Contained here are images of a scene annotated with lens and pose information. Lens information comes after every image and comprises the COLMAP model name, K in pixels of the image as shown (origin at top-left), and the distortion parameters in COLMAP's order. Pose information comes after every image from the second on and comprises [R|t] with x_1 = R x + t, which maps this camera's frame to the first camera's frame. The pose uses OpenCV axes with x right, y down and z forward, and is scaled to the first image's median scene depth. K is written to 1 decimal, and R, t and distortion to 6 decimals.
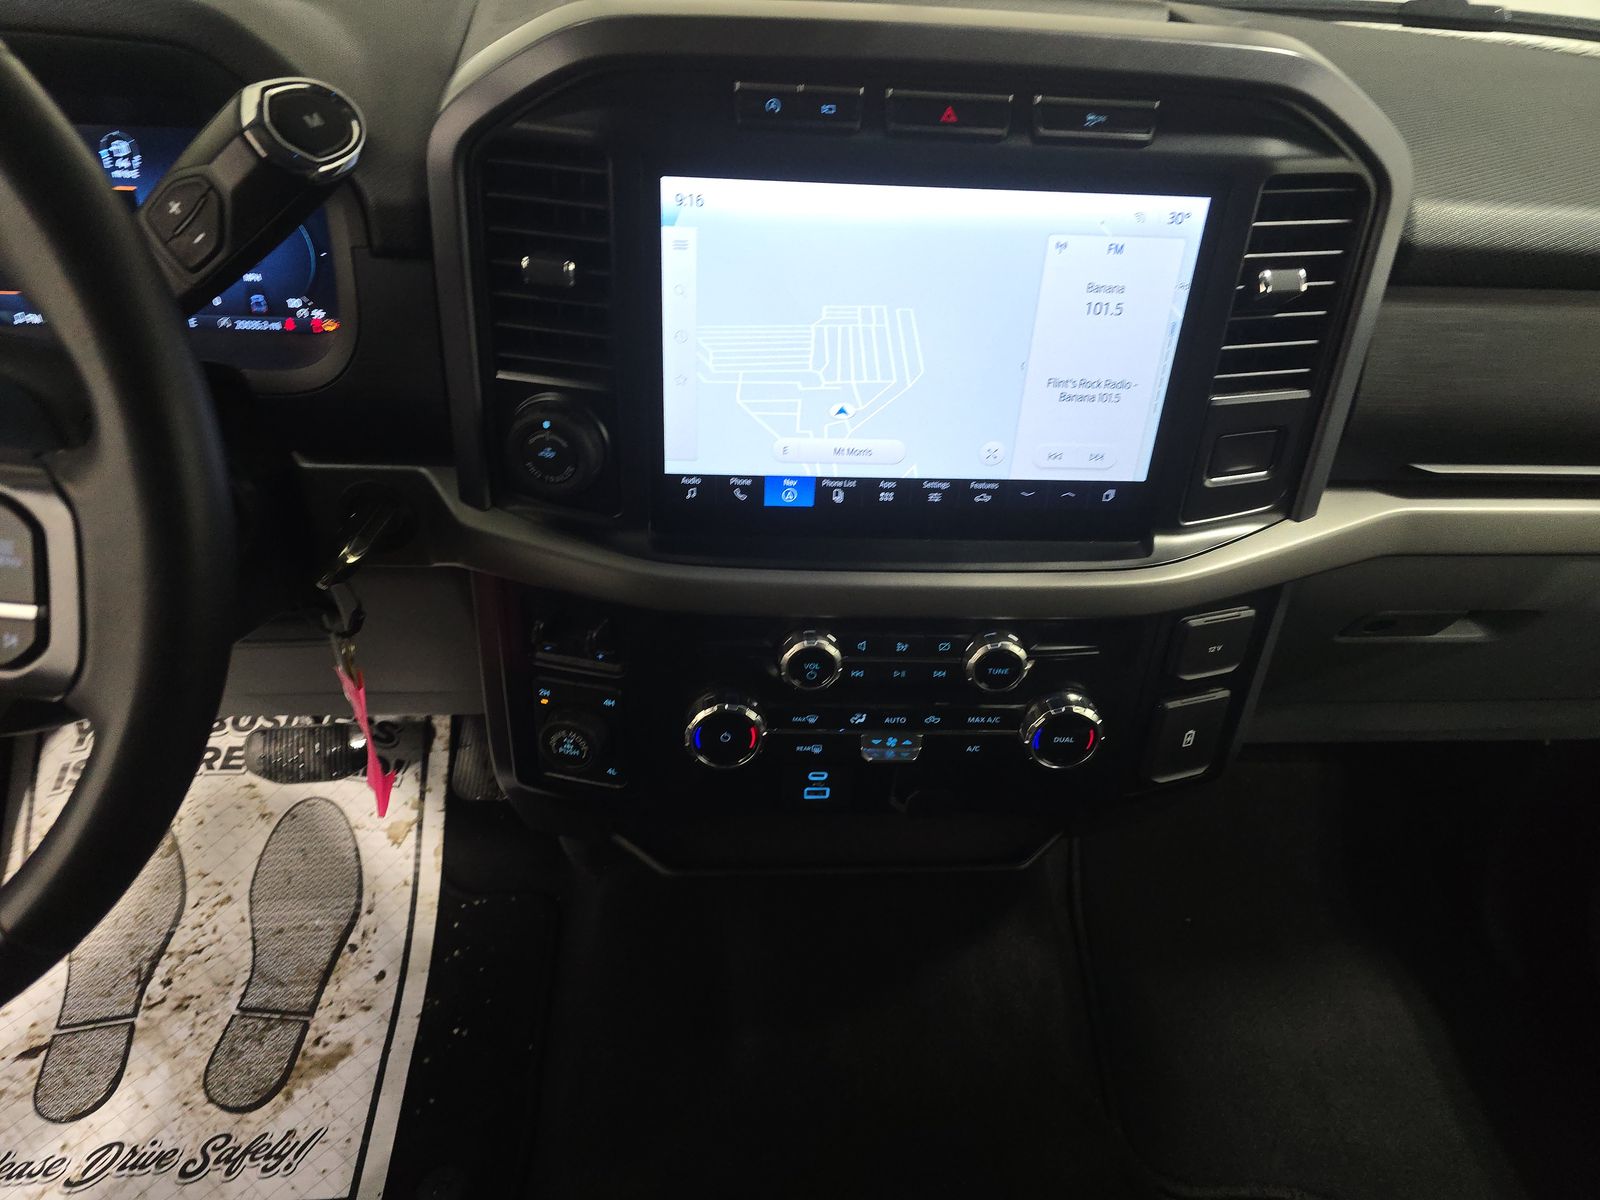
lens RADIAL K [[1059.1, 0, 800.0], [0, 1059.1, 600.0], [0, 0, 1]] dist [0.081358, -0.071418]
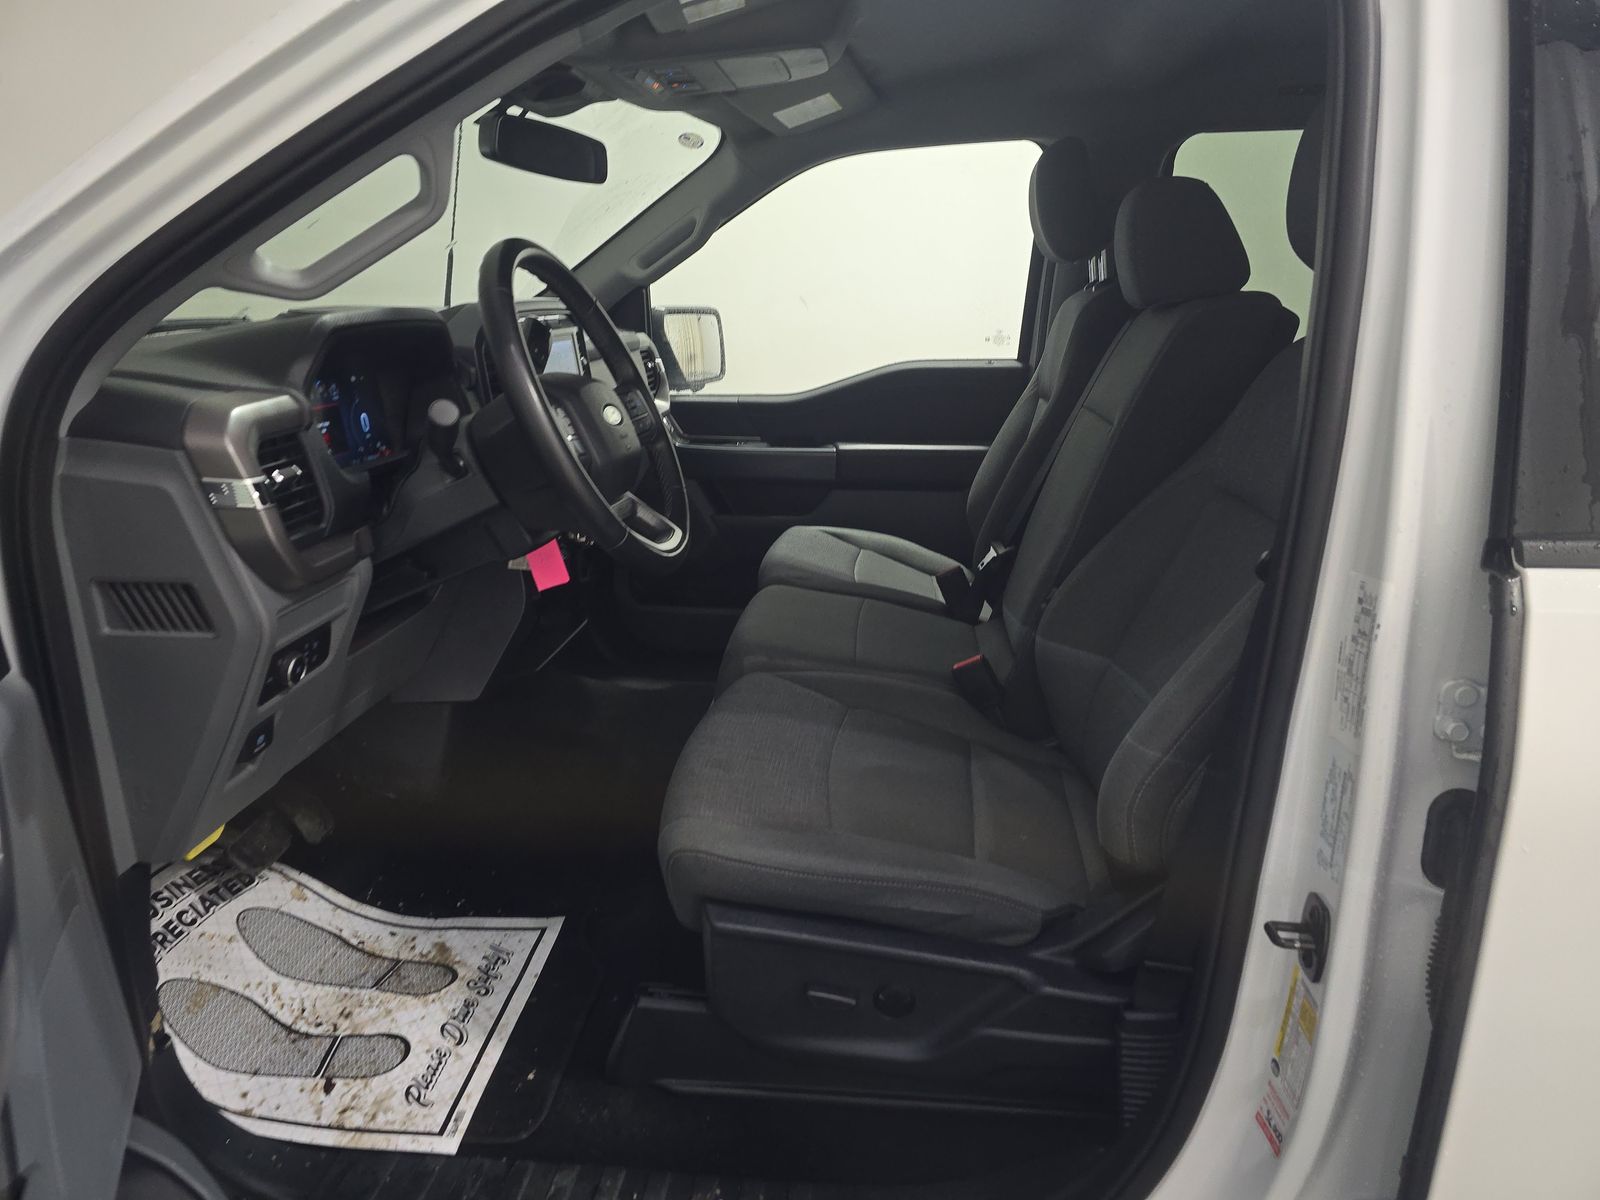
lens RADIAL K [[1059.1, 0, 800.0], [0, 1059.1, 600.0], [0, 0, 1]] dist [0.081358, -0.071418]
pose [[0.176883, -0.340394, 0.923496, -2.467343], [0.592022, 0.786368, 0.176456, 0.102538], [-0.786271, 0.515517, 0.340616, -0.277014]]
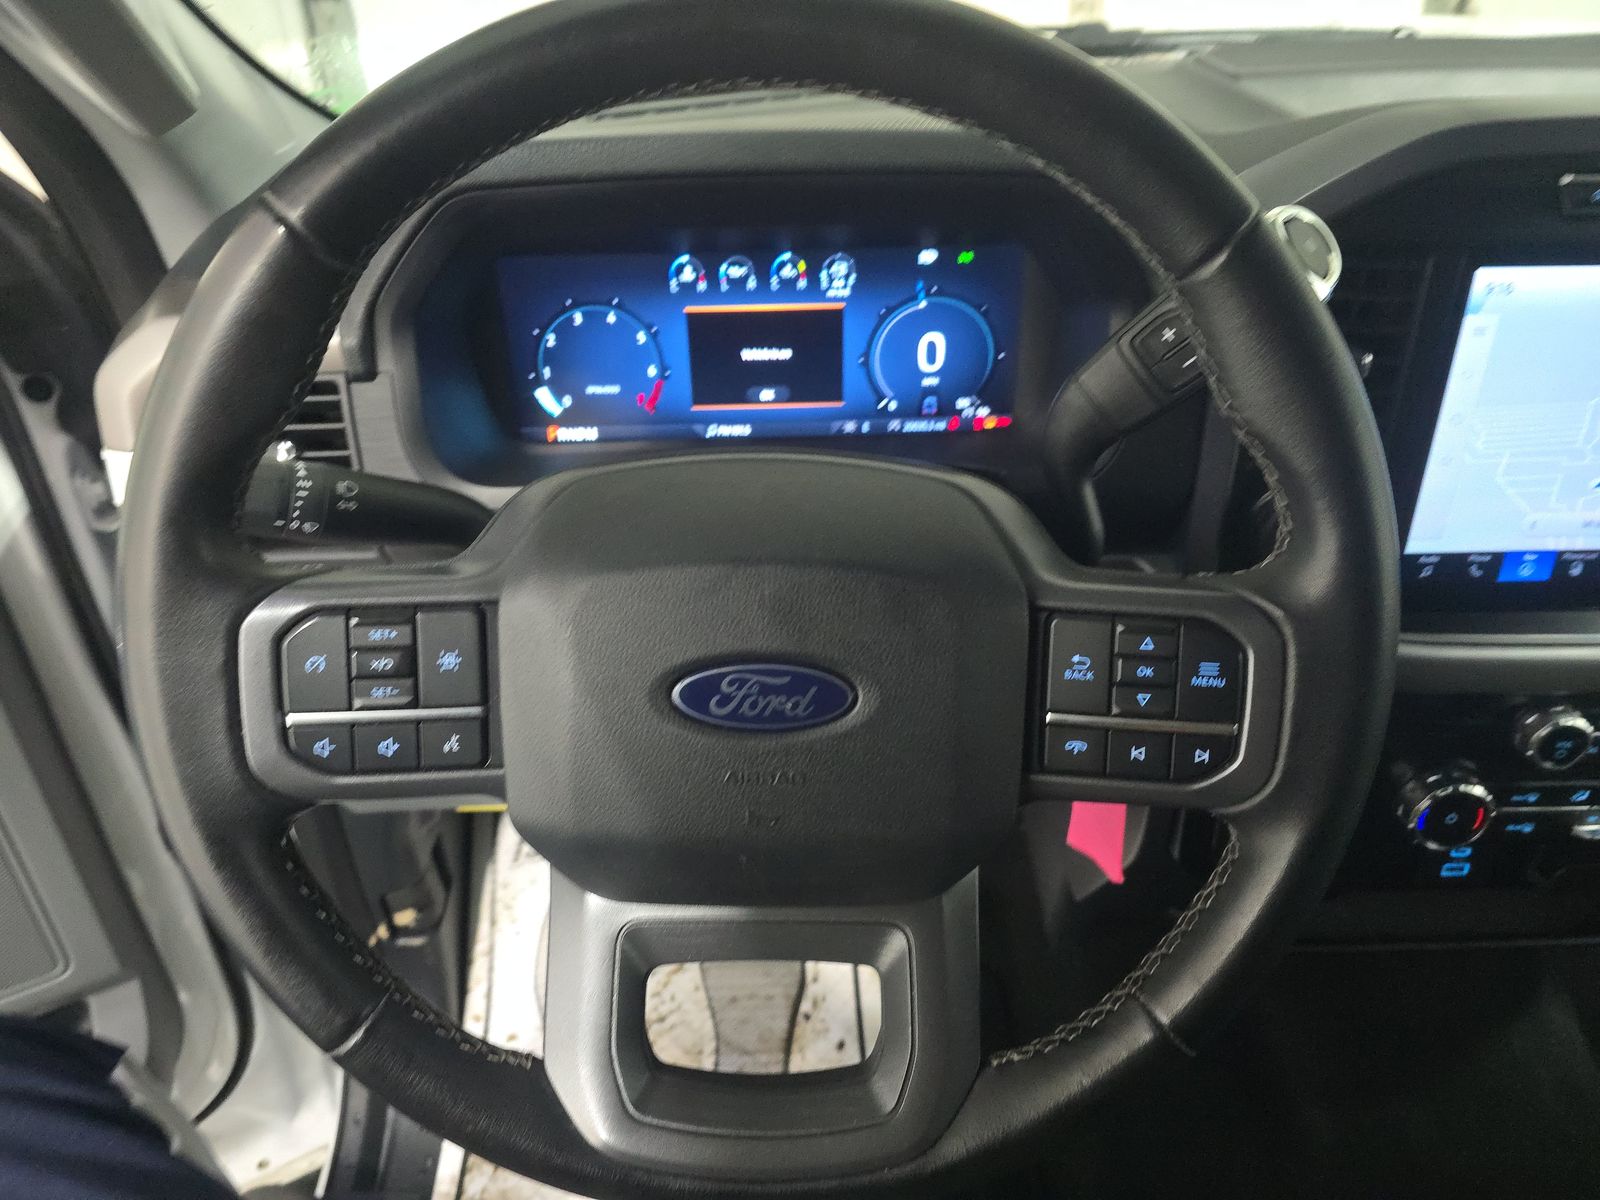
lens RADIAL K [[1073.9, 0, 798.4], [0, 1073.9, 622.0], [0, 0, 1]] dist [0.050453, -0.083403]
pose [[0.996064, -0.032006, -0.082651, -0.546418], [0.029936, 0.999210, -0.026157, -0.040796], [0.083423, 0.023580, 0.996235, -0.047482]]
